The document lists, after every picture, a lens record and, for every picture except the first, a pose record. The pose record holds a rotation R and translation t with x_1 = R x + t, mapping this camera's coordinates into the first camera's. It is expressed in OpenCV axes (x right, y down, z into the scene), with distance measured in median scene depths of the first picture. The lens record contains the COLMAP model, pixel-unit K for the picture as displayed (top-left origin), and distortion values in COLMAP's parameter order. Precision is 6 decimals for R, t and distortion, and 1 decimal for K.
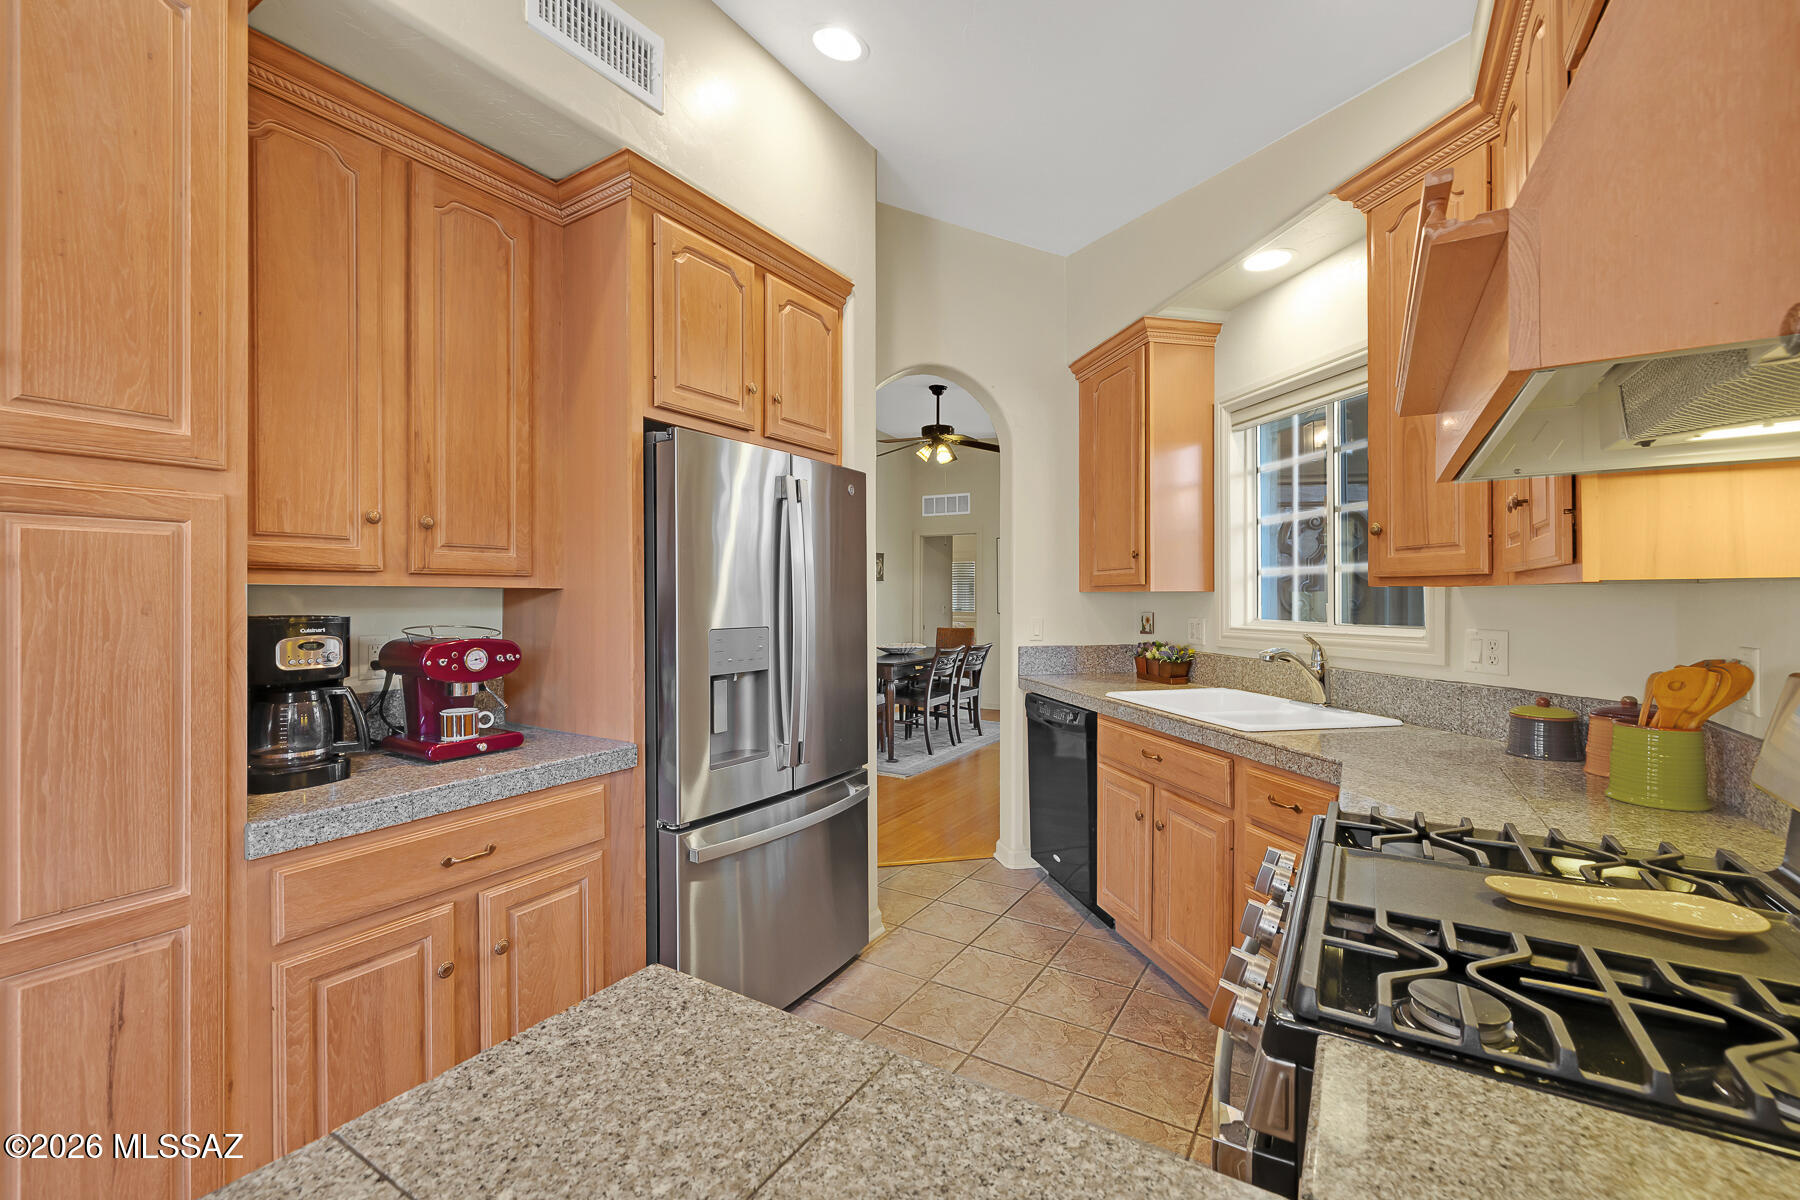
lens RADIAL K [[737.2, 0, 900.8], [0, 737.2, 594.2], [0, 0, 1]] dist [0.002447, 0.000038]
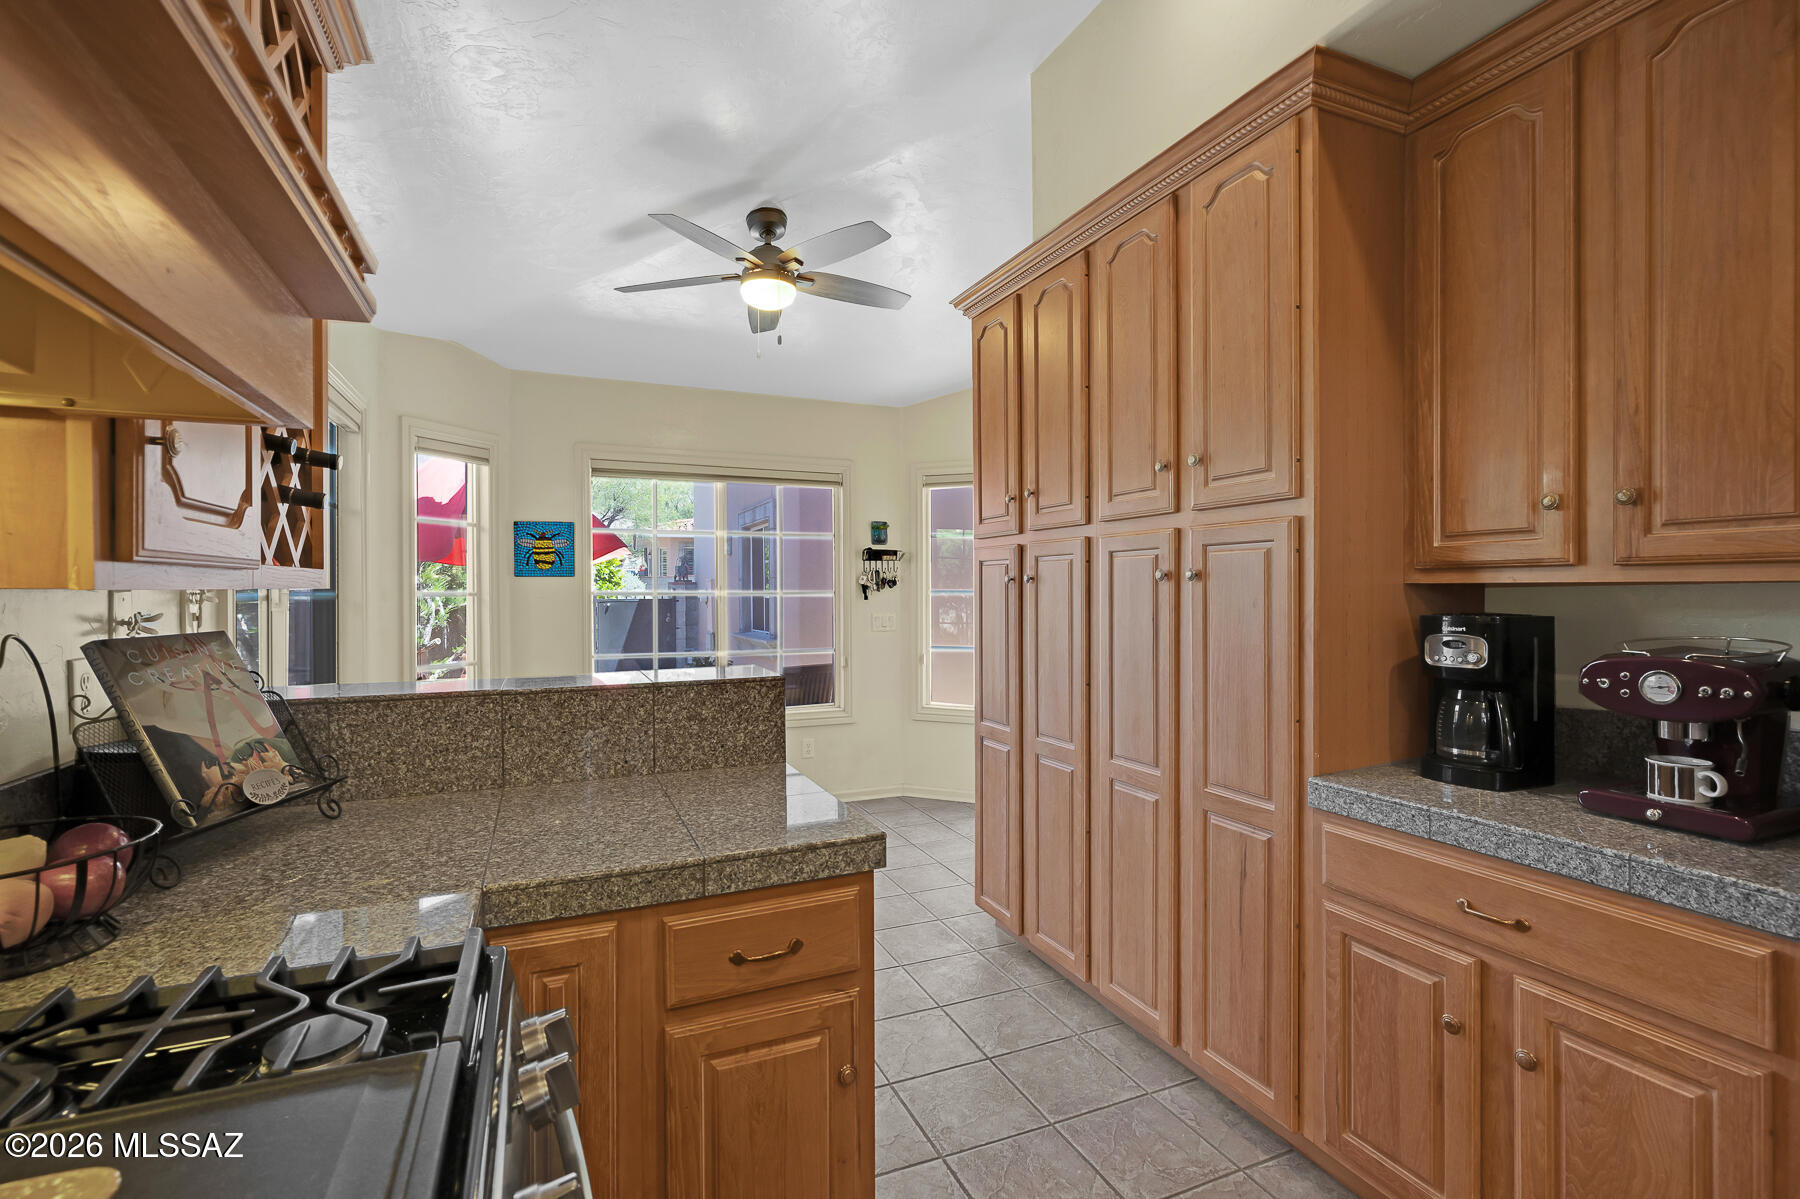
lens RADIAL K [[824.6, 0, 903.1], [0, 824.6, 596.5], [0, 0, 1]] dist [-0.001209, -0.000253]
pose [[-0.566822, 0.009893, -0.823781, 0.527092], [0.007596, 0.999948, 0.006783, -0.007868], [0.823805, -0.002413, -0.566868, 0.980405]]
